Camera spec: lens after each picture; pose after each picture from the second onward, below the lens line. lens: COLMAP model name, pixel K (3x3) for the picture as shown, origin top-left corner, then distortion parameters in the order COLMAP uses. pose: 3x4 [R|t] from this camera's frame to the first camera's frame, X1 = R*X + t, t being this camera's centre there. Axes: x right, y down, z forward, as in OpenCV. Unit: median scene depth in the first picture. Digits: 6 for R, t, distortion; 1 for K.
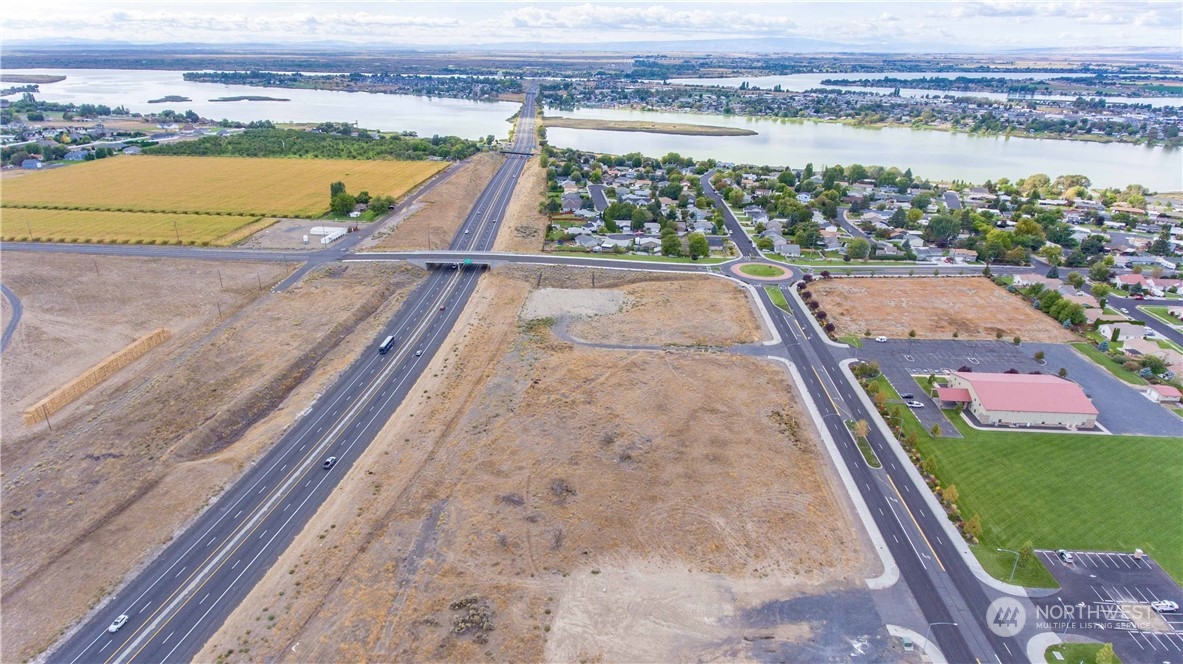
lens RADIAL K [[700.5, 0, 588.6], [0, 700.5, 331.1], [0, 0, 1]] dist [0.001842, -0.002100]
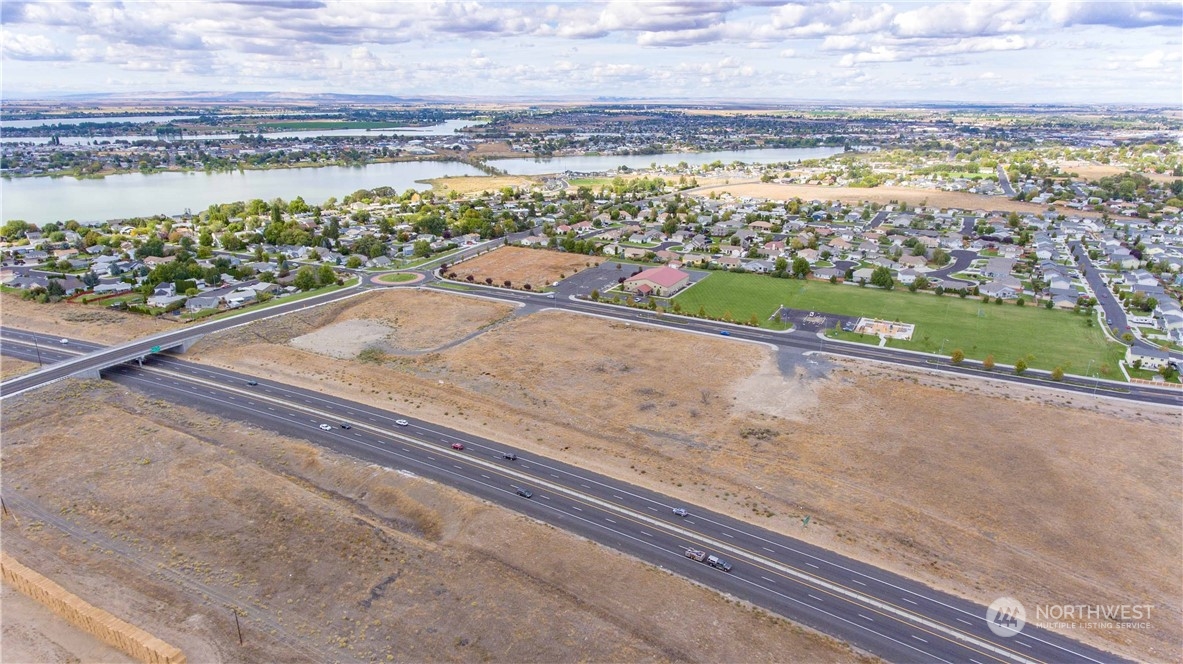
lens RADIAL K [[697.7, 0, 588.4], [0, 697.7, 333.4], [0, 0, 1]] dist [0.003144, -0.005456]
pose [[0.425949, -0.295633, 0.855084, -0.633361], [0.340020, 0.928133, 0.151511, -0.069126], [-0.838423, 0.226210, 0.495859, 0.186765]]
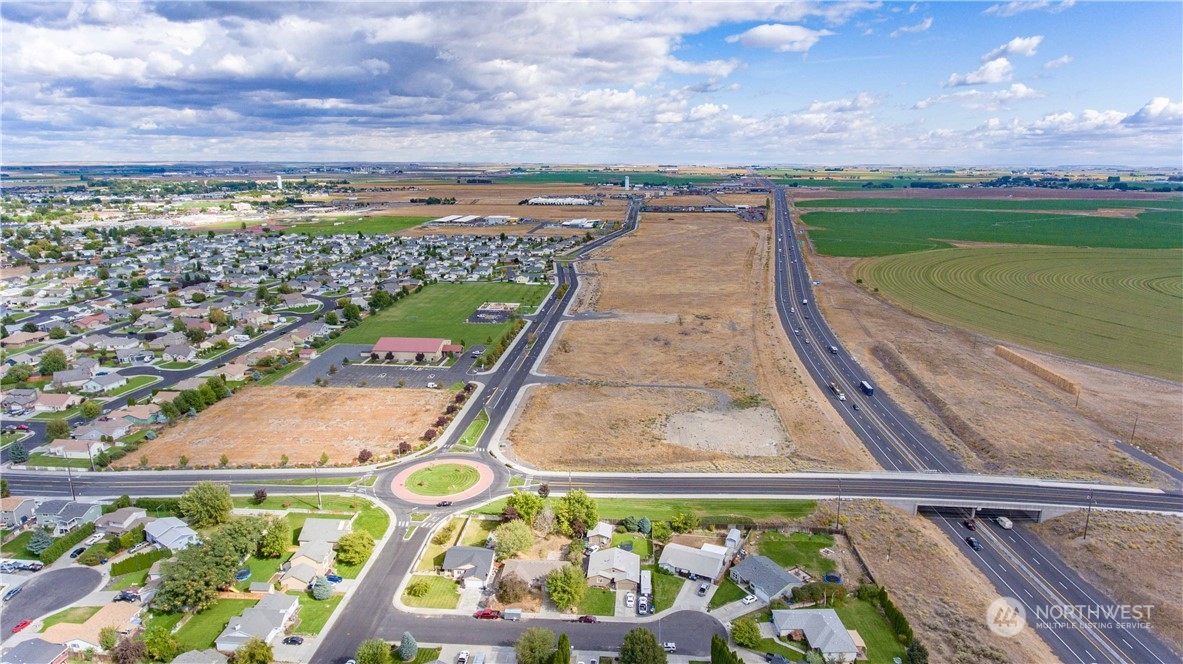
lens RADIAL K [[700.5, 0, 588.6], [0, 700.5, 331.1], [0, 0, 1]] dist [0.001842, -0.002100]
pose [[-0.999575, -0.017480, 0.023331, 0.108767], [-0.000594, 0.812336, 0.583189, -0.546325], [-0.029147, 0.582928, -0.812001, 1.417729]]
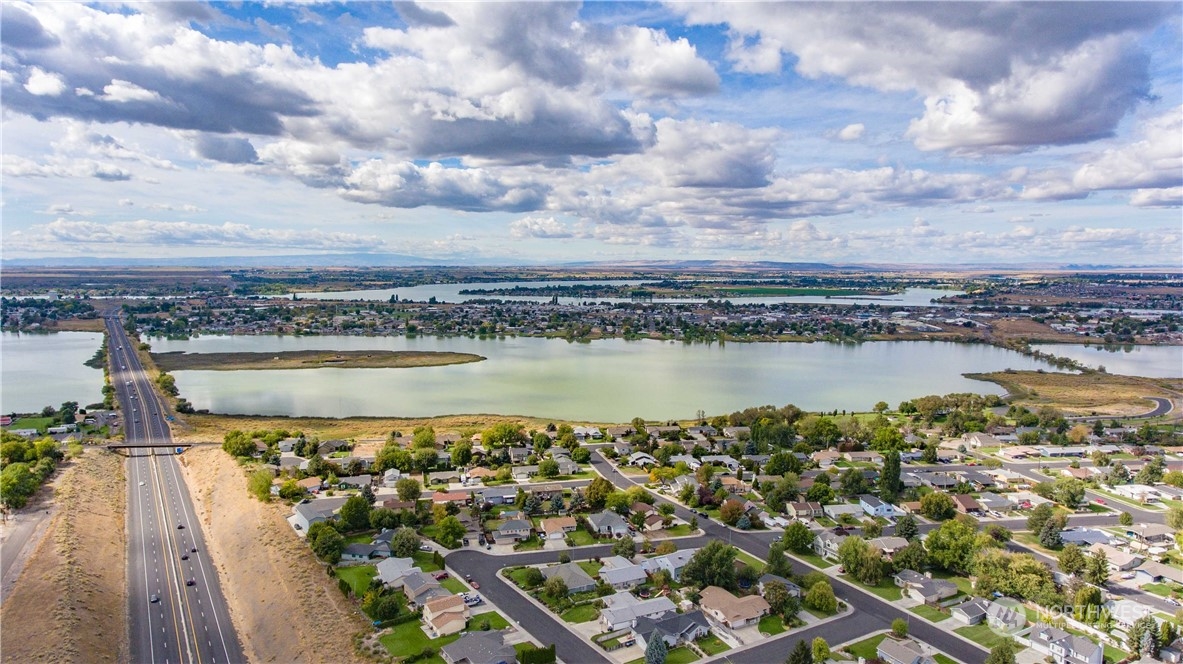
lens RADIAL K [[697.7, 0, 588.4], [0, 697.7, 333.4], [0, 0, 1]] dist [0.003144, -0.005456]
pose [[0.853144, -0.056537, 0.518603, -0.211895], [0.198954, 0.954238, -0.223267, -0.369683], [-0.482248, 0.293657, 0.825350, 0.975265]]
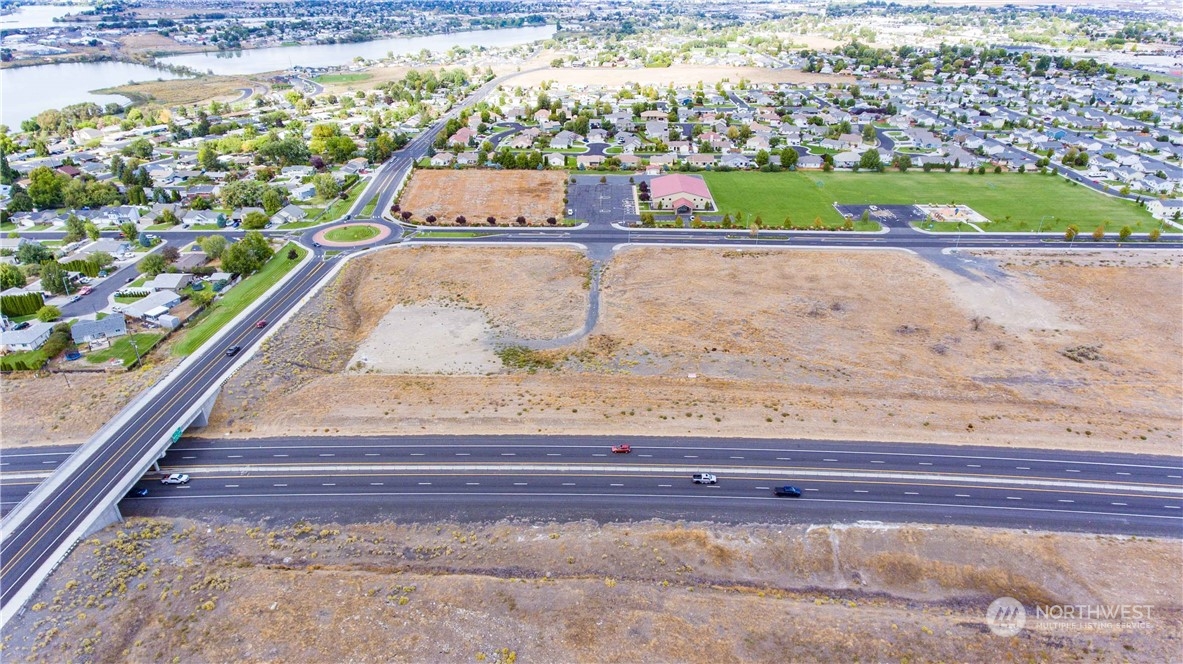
lens RADIAL K [[697.7, 0, 588.4], [0, 697.7, 333.4], [0, 0, 1]] dist [0.003144, -0.005456]
pose [[-0.033479, -0.462611, 0.885929, -0.539606], [0.372674, 0.816717, 0.440553, -0.248356], [-0.927358, 0.344912, 0.145061, 0.668141]]
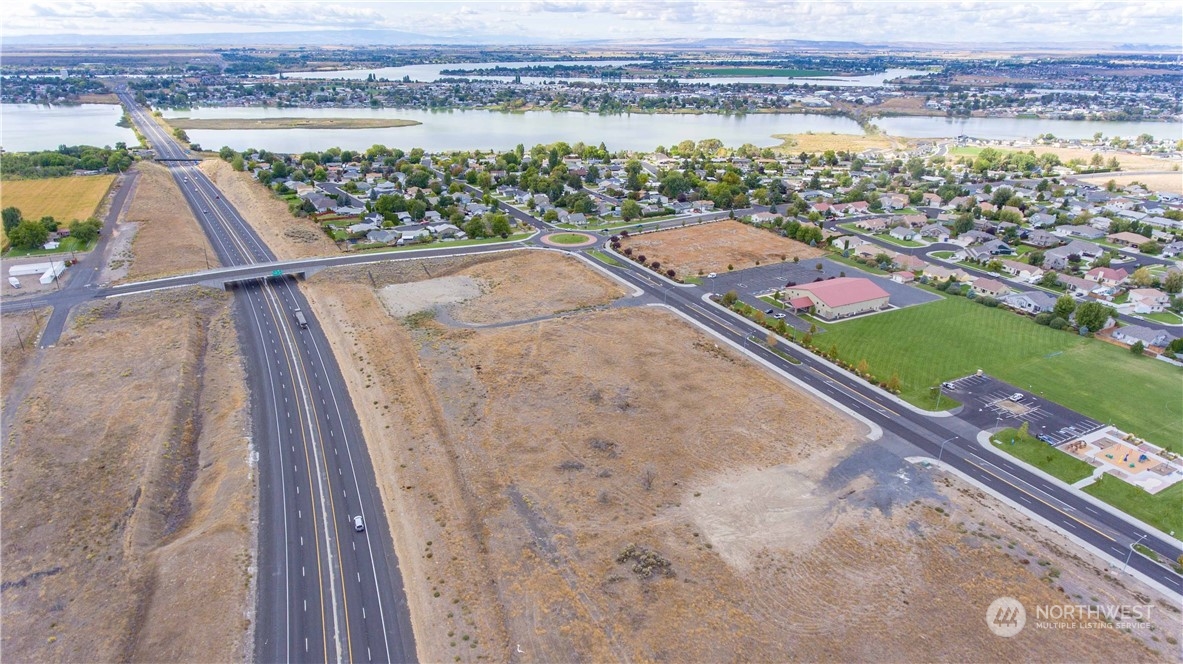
lens RADIAL K [[700.5, 0, 588.6], [0, 700.5, 331.1], [0, 0, 1]] dist [0.001842, -0.002100]
pose [[0.863839, -0.195224, 0.464403, -0.256621], [0.190878, 0.979963, 0.056901, -0.002917], [-0.466206, 0.039491, 0.883794, 0.036880]]
